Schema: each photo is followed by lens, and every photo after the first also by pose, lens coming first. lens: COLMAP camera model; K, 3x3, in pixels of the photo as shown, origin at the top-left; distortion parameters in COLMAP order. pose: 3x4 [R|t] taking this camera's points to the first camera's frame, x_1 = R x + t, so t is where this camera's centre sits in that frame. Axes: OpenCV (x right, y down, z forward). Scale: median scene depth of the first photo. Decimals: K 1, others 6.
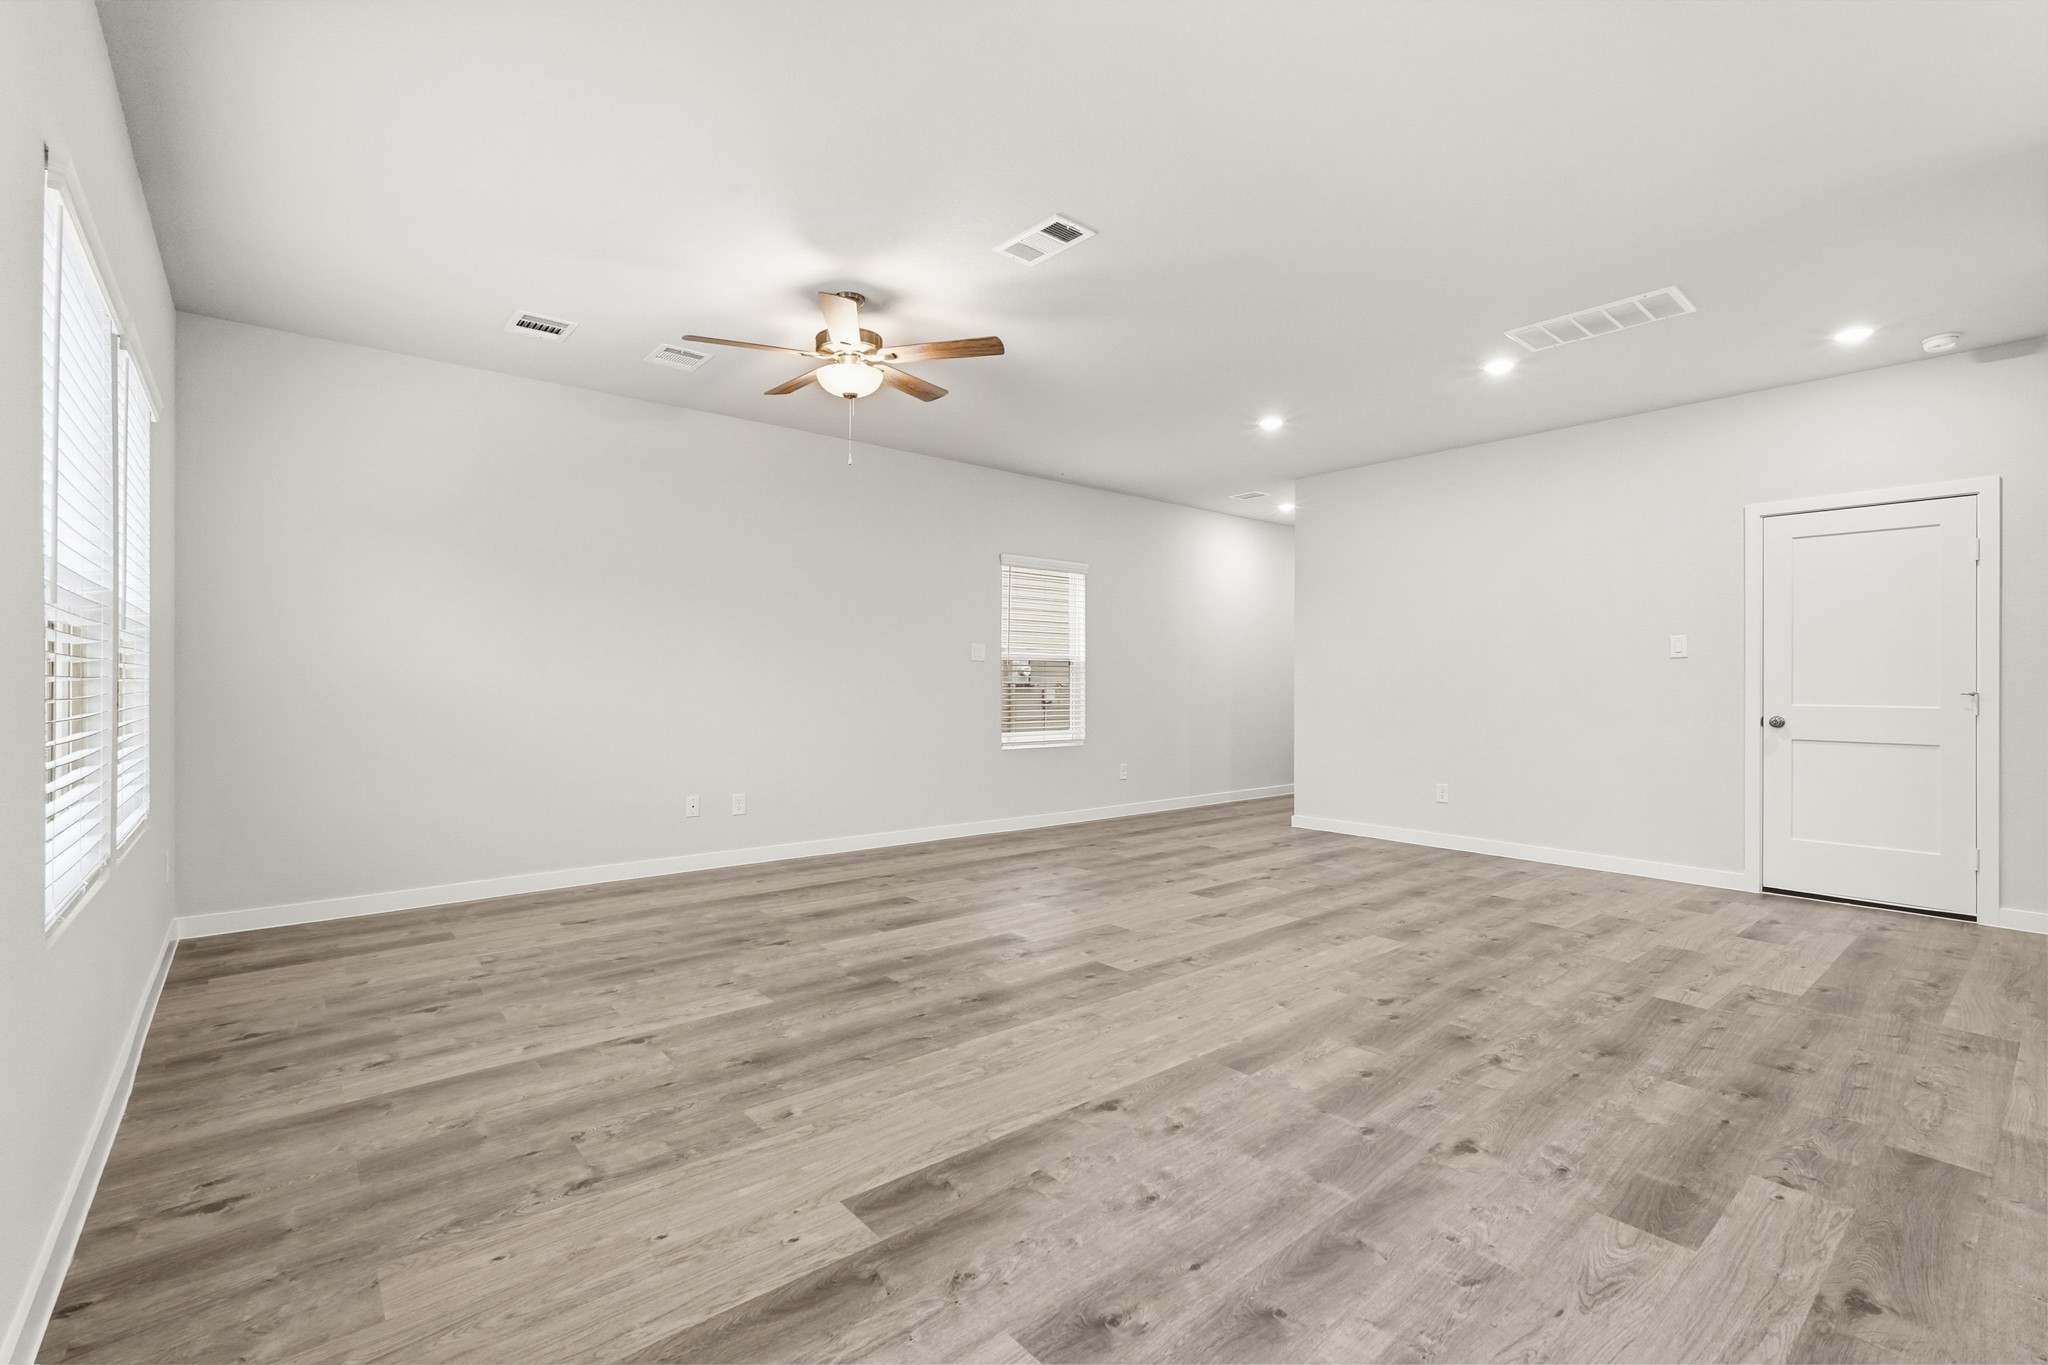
lens RADIAL K [[904.0, 0, 1019.0], [0, 904.0, 680.0], [0, 0, 1]] dist [-0.024859, 0.008534]
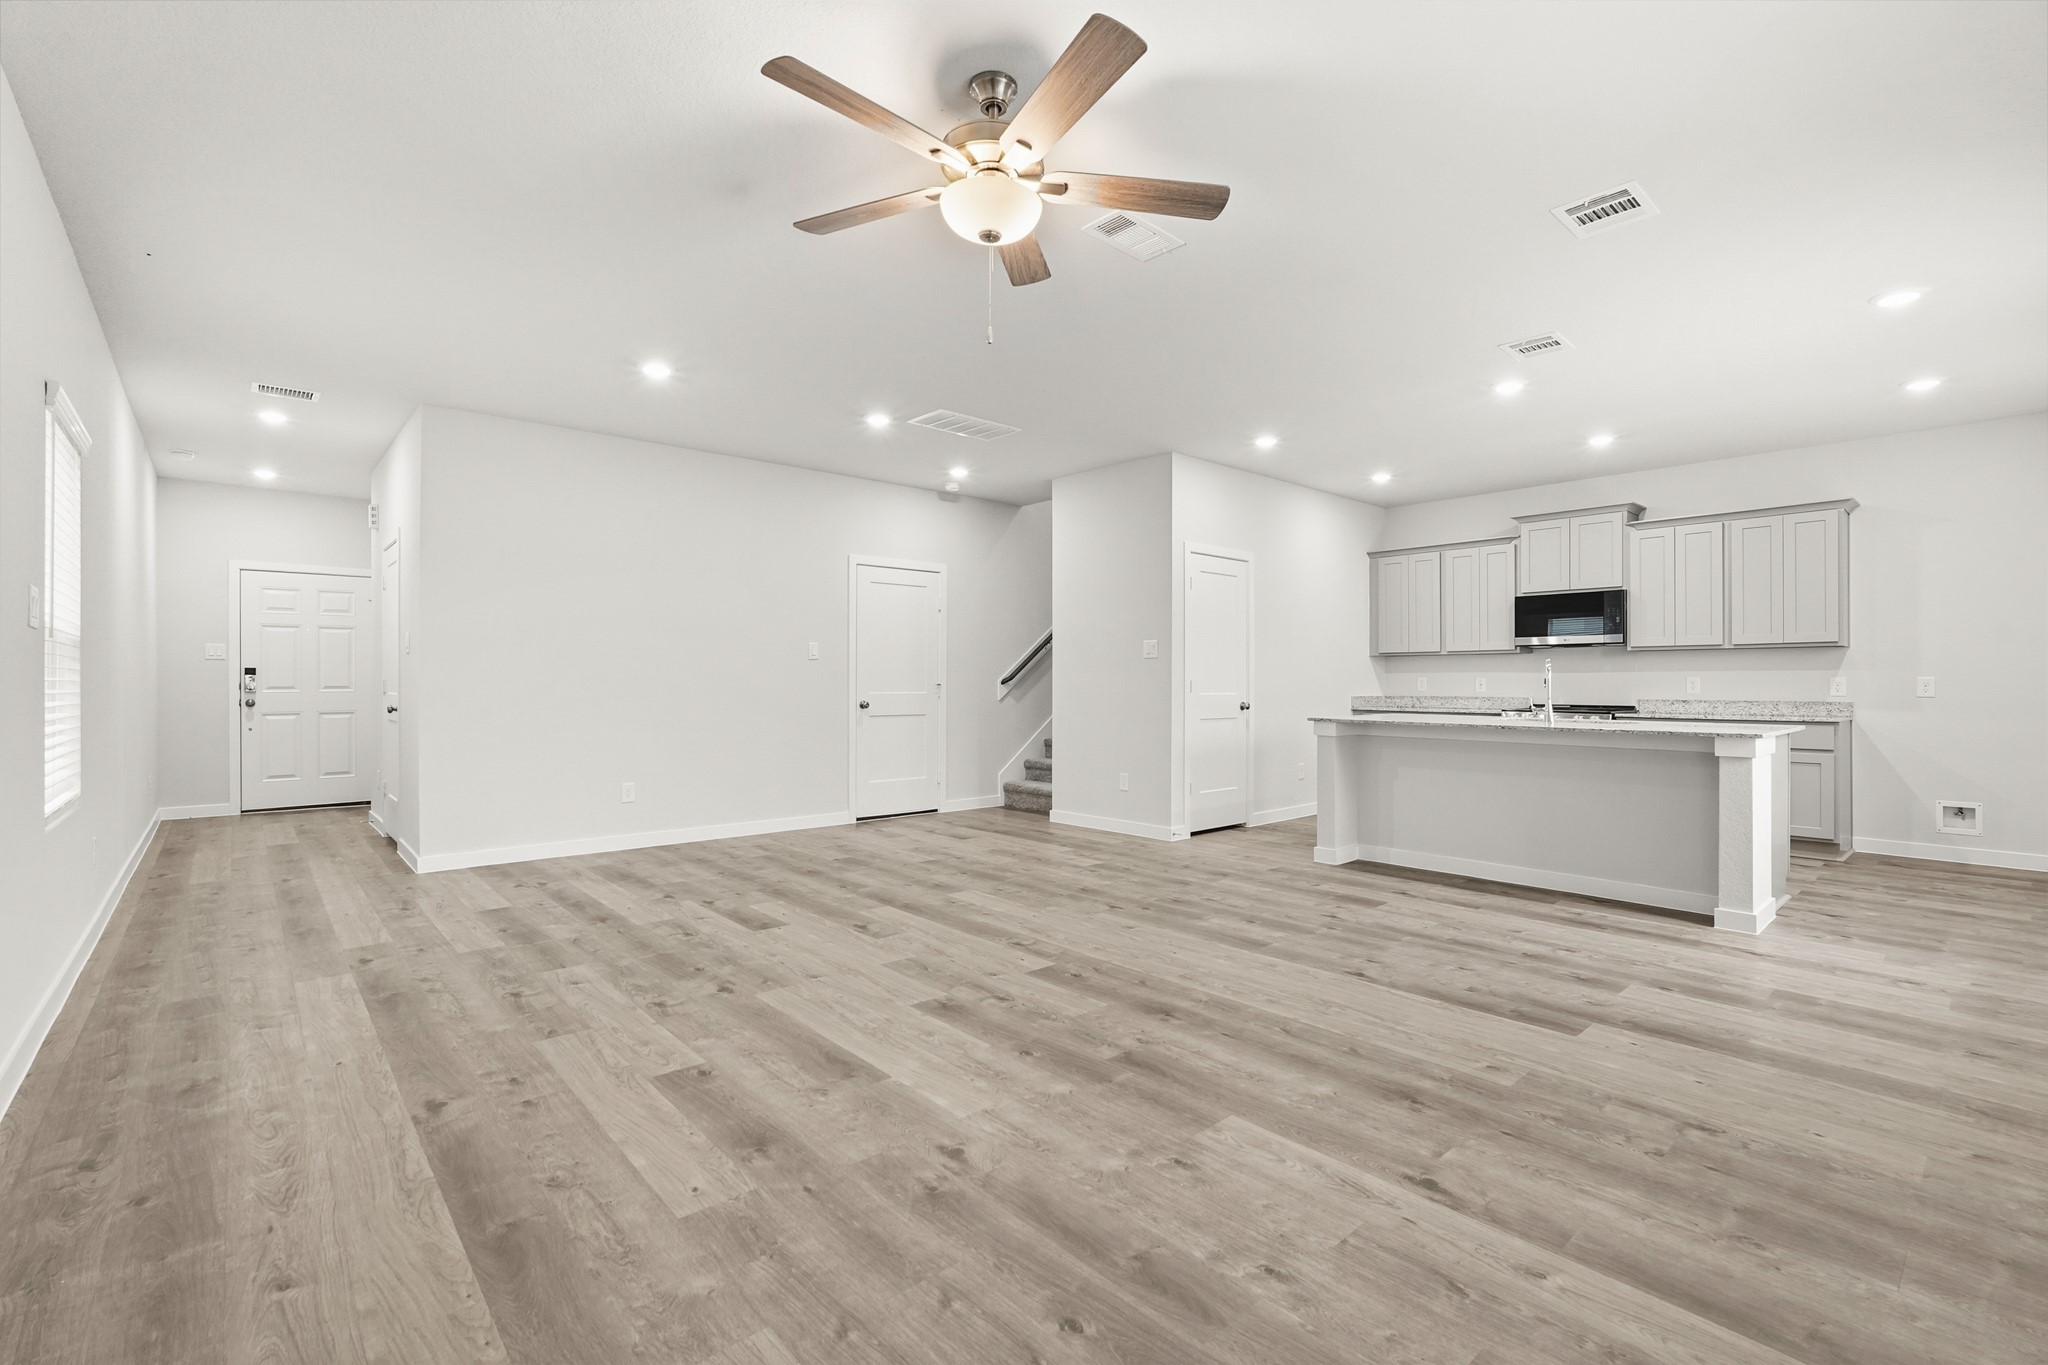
lens RADIAL K [[904.0, 0, 1019.0], [0, 904.0, 680.0], [0, 0, 1]] dist [-0.024859, 0.008534]
pose [[-0.024344, -0.002941, 0.999699, -1.112104], [-0.002974, 0.999991, 0.002869, 0.000684], [-0.999699, -0.002903, -0.024352, 1.326591]]
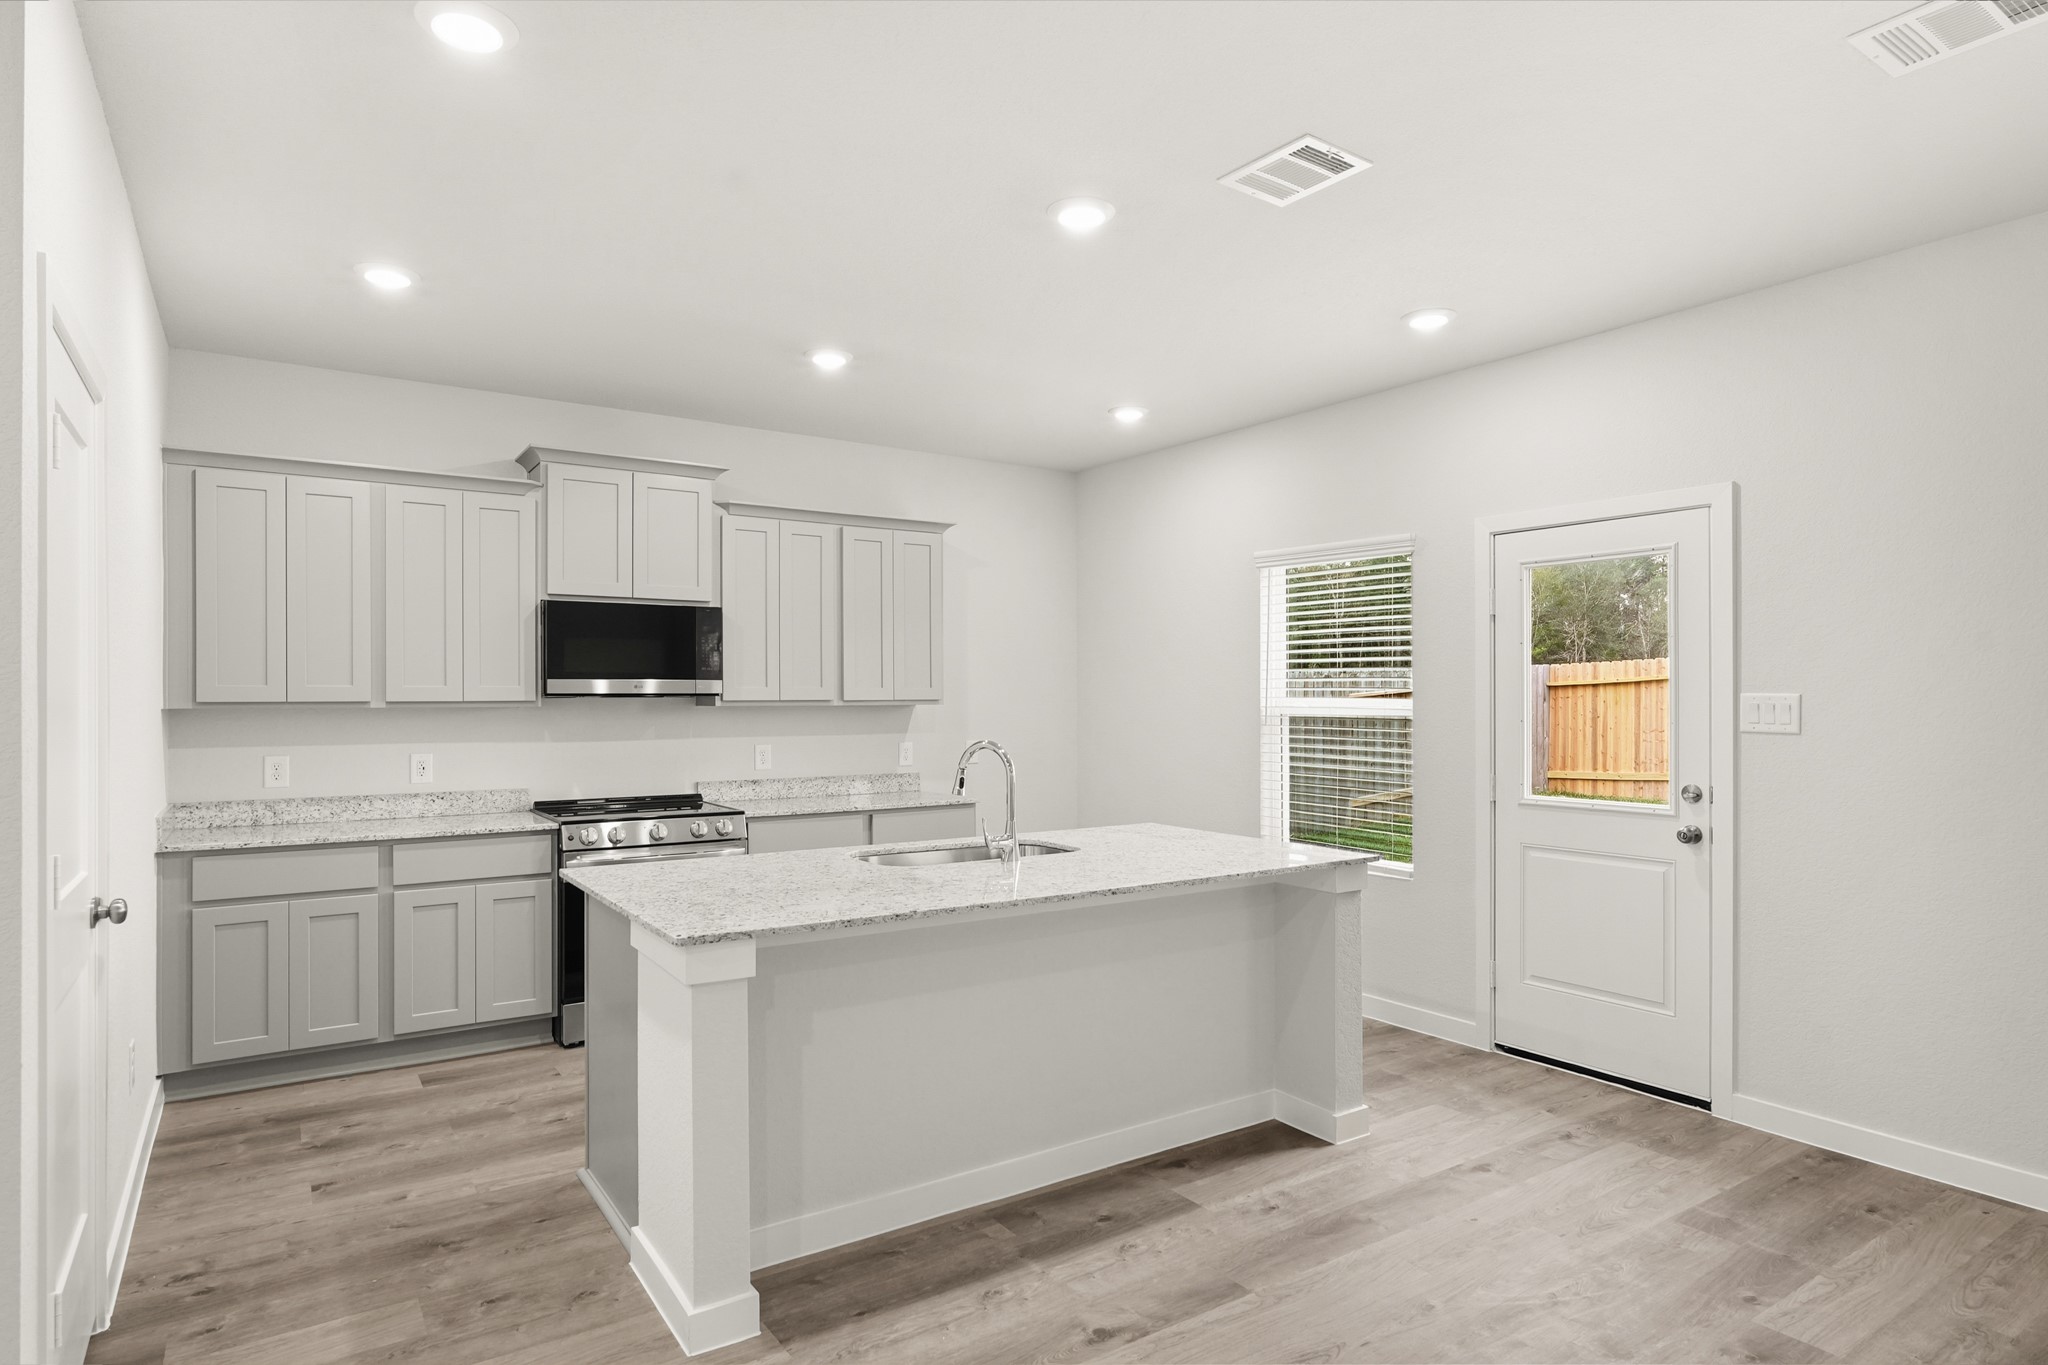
lens RADIAL K [[1115.5, 0, 1019.6], [0, 1115.5, 733.0], [0, 0, 1]] dist [-0.002051, -0.001068]
pose [[-0.994095, -0.007718, 0.108238, 0.515703], [-0.004338, 0.999496, 0.031436, -0.091772], [-0.108426, 0.030781, -0.993628, 1.422887]]
